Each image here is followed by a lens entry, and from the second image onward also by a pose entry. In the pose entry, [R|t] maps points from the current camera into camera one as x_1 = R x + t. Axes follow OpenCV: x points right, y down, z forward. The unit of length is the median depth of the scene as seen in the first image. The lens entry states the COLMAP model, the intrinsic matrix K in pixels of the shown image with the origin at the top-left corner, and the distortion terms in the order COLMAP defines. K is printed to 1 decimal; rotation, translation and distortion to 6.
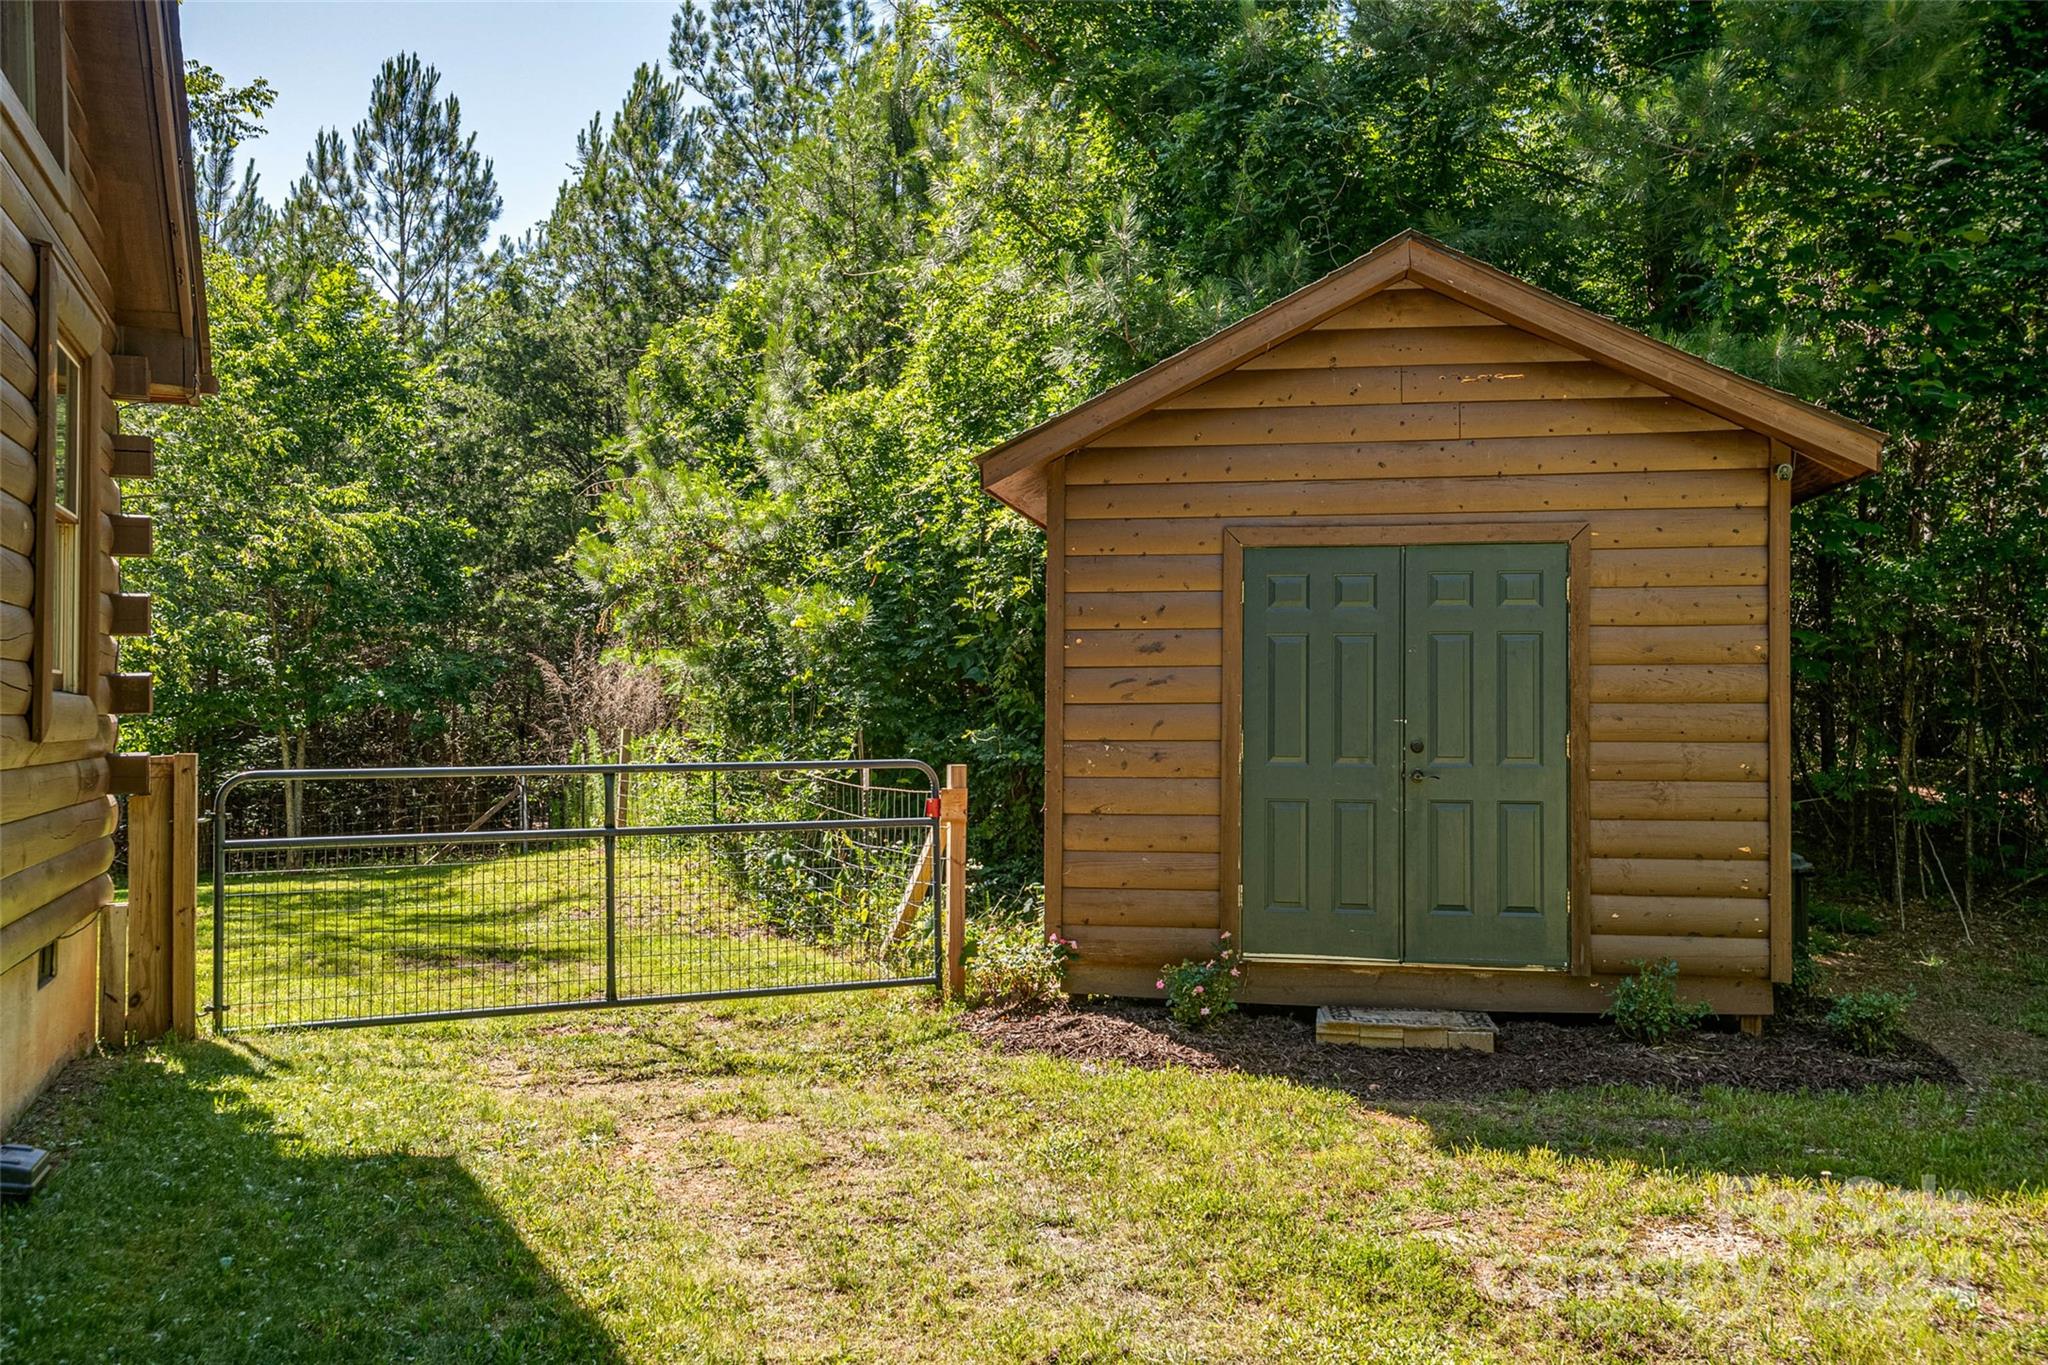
lens RADIAL K [[1761.9, 0, 1024.0], [0, 1761.9, 682.5], [0, 0, 1]] dist [0.000580, 0.000467]
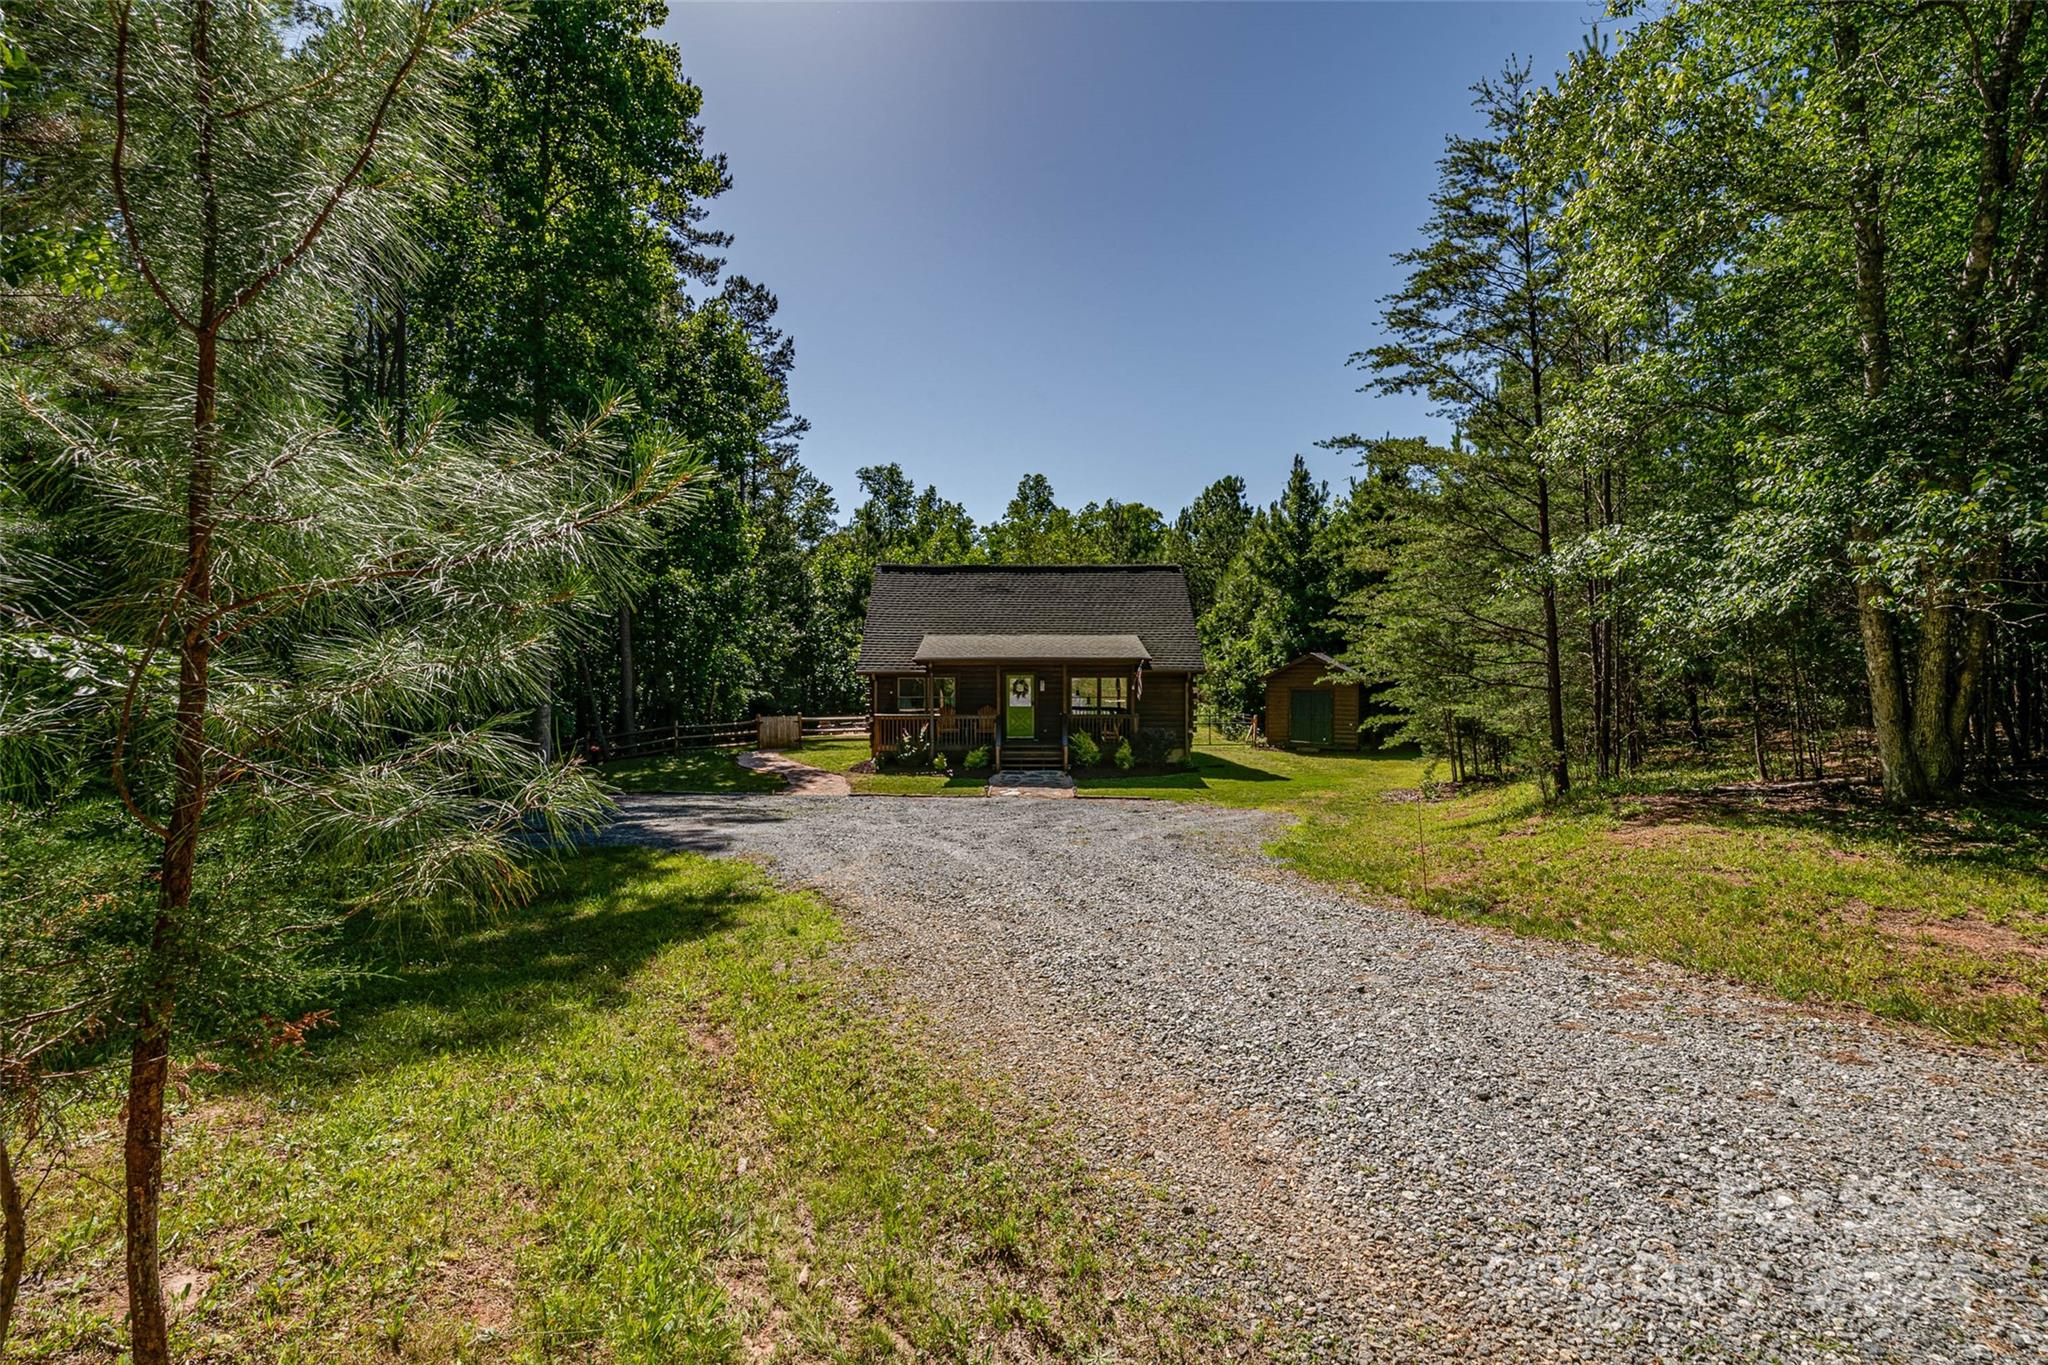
lens RADIAL K [[873.8, 0, 1034.2], [0, 873.8, 667.9], [0, 0, 1]] dist [-0.000110, -0.000195]
pose [[0.944892, 0.003771, -0.327360, 0.227594], [0.003954, 0.999729, 0.022930, -0.191511], [0.327358, -0.022961, 0.944621, -2.200403]]
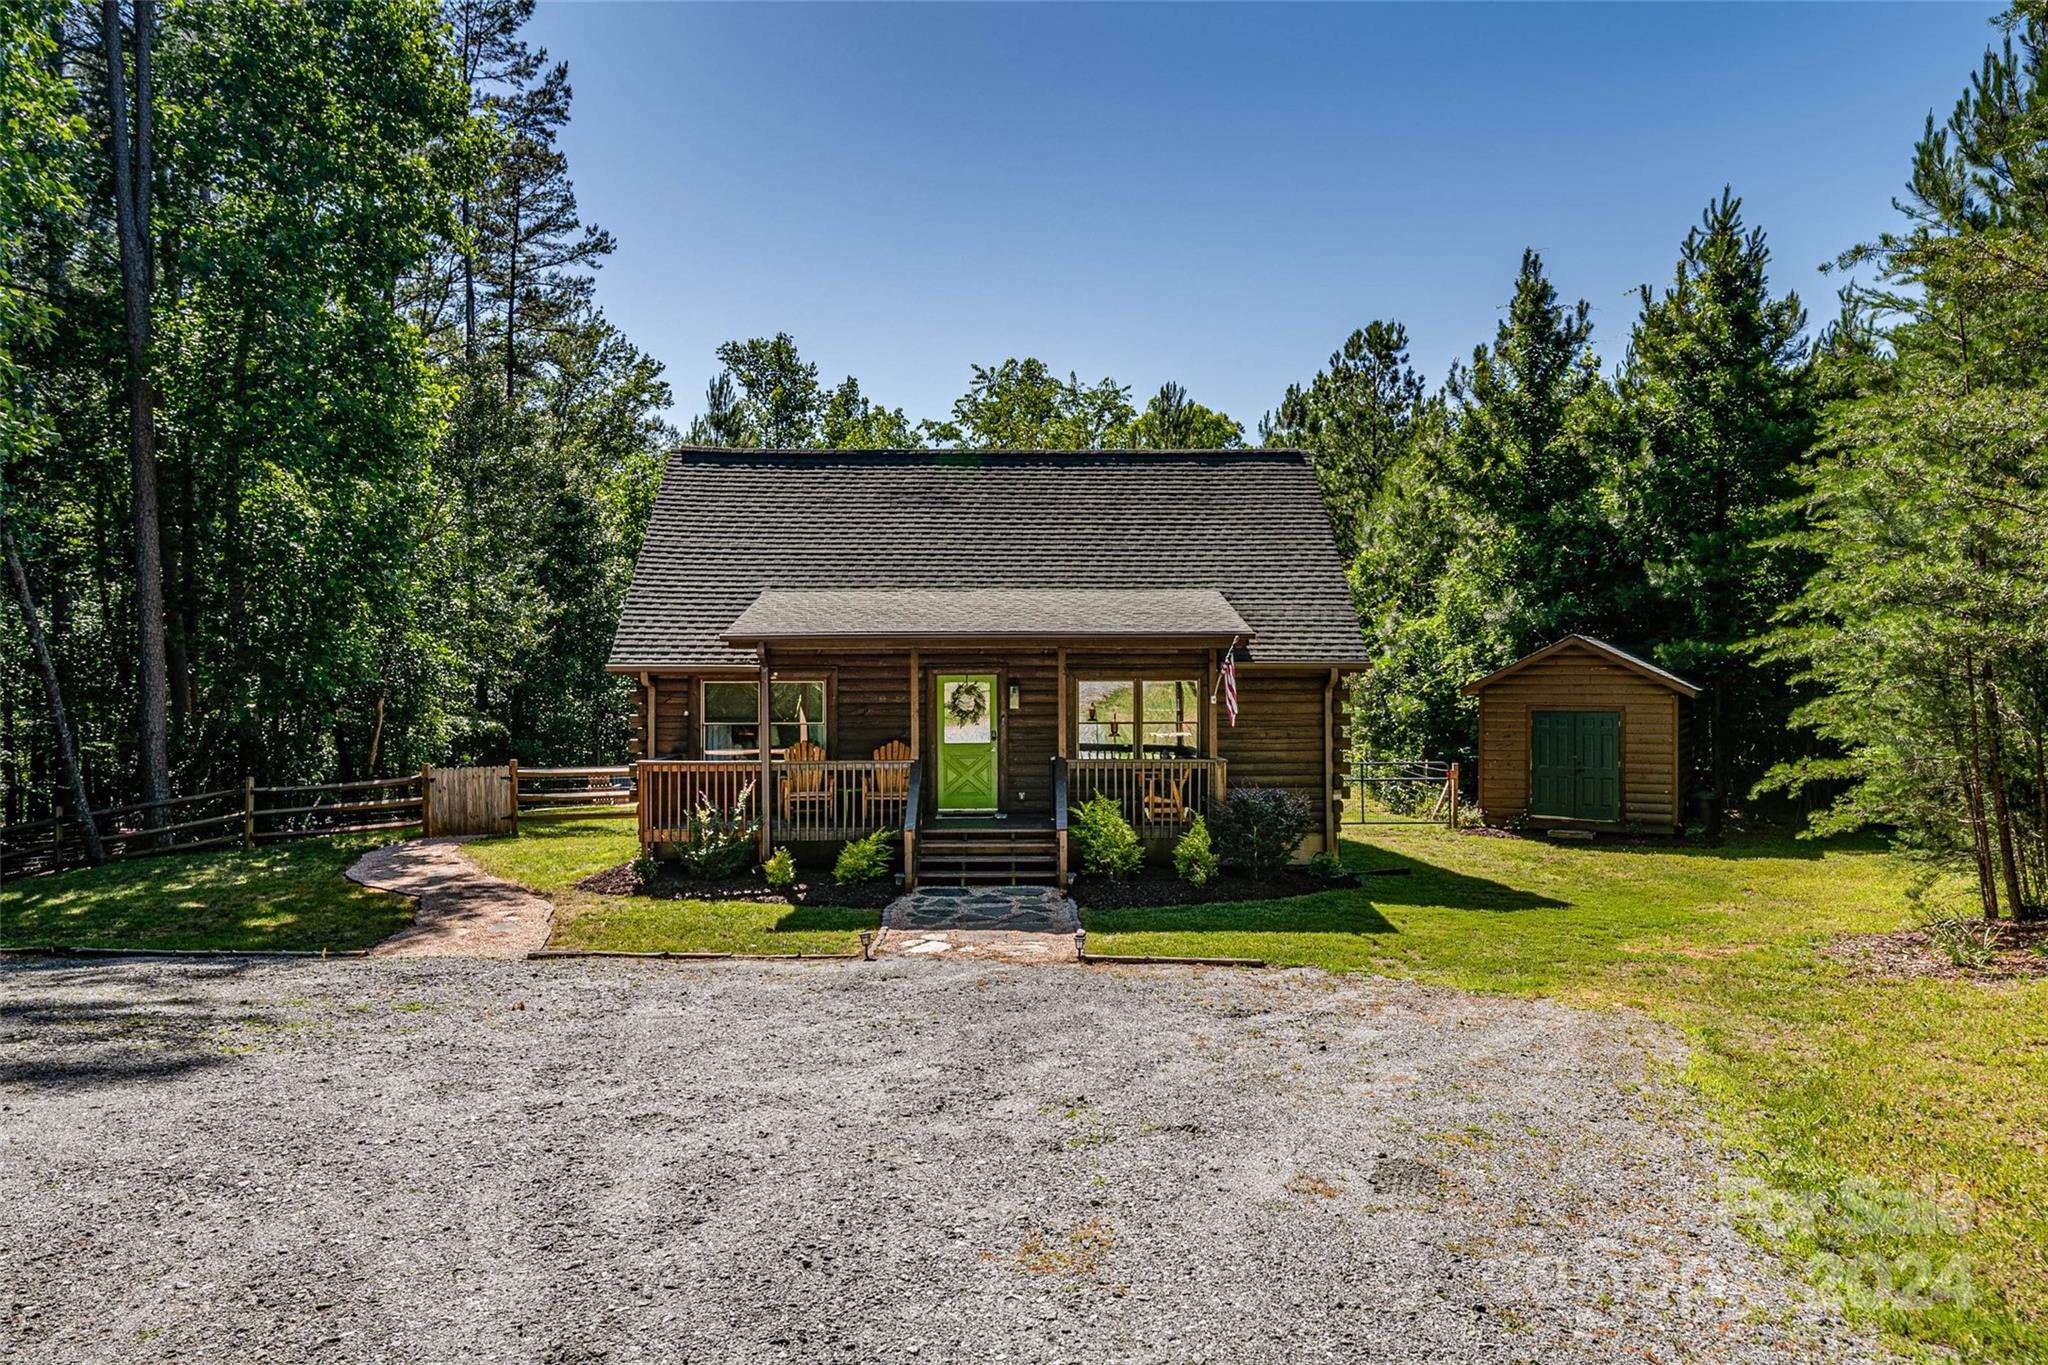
lens RADIAL K [[1424.1, 0, 1024.0], [0, 1424.1, 682.5], [0, 0, 1]] dist [0.026586, -0.002239]
pose [[0.943351, 0.000246, -0.331795, 0.080399], [0.005754, 0.999837, 0.017103, -0.140817], [0.331746, -0.018043, 0.943196, -1.652404]]
